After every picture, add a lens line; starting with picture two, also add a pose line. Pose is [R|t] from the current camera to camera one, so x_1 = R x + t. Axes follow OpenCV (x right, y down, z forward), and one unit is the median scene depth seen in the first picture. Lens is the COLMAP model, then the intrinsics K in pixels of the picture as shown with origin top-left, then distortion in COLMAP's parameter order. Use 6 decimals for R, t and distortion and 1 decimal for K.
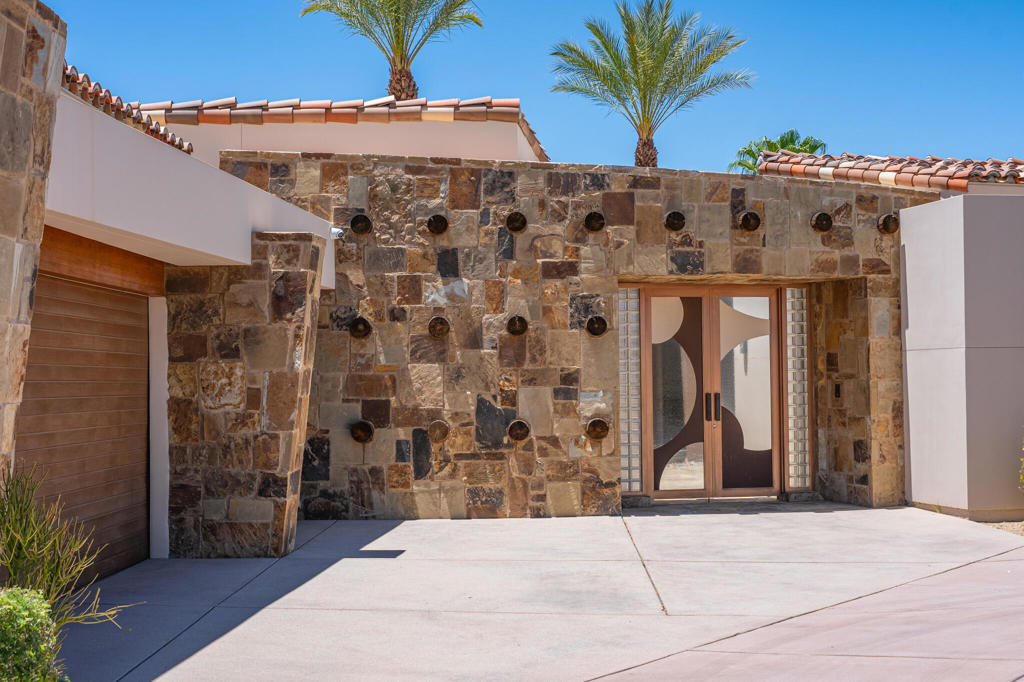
lens RADIAL K [[1415.7, 0, 512.0], [0, 1415.7, 340.6], [0, 0, 1]] dist [0.032150, 0.000000]
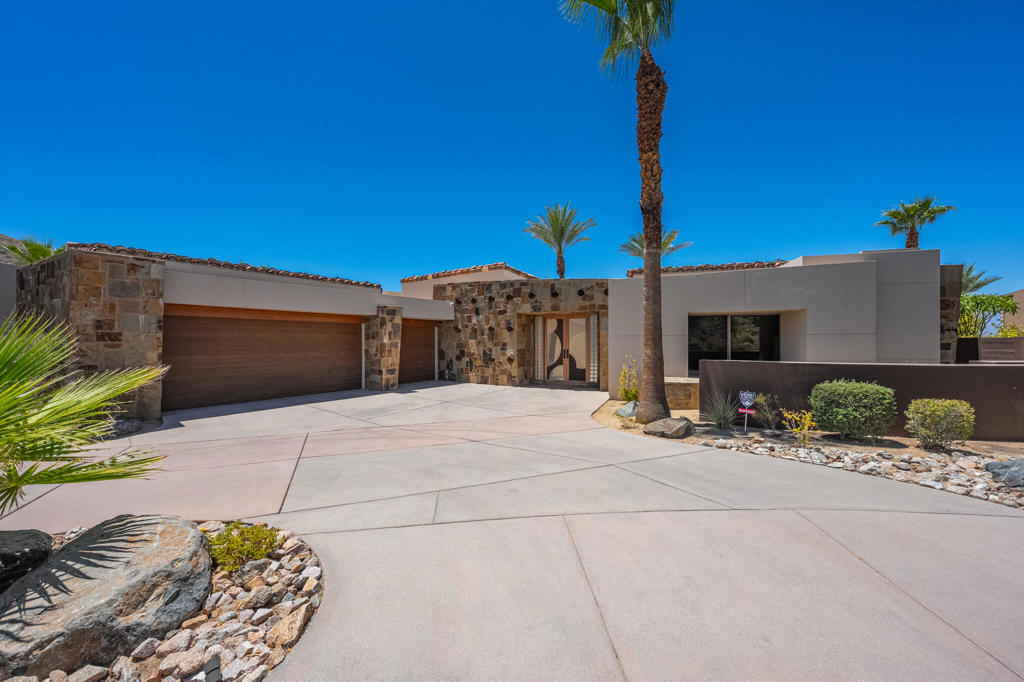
lens RADIAL K [[352.8, 0, 512.0], [0, 352.8, 340.5], [0, 0, 1]] dist [0.000029, 0.000001]
pose [[0.841342, 0.007679, -0.540448, 0.504445], [0.008152, 0.999605, 0.026893, -0.005033], [0.540441, -0.027031, 0.840947, 0.306988]]
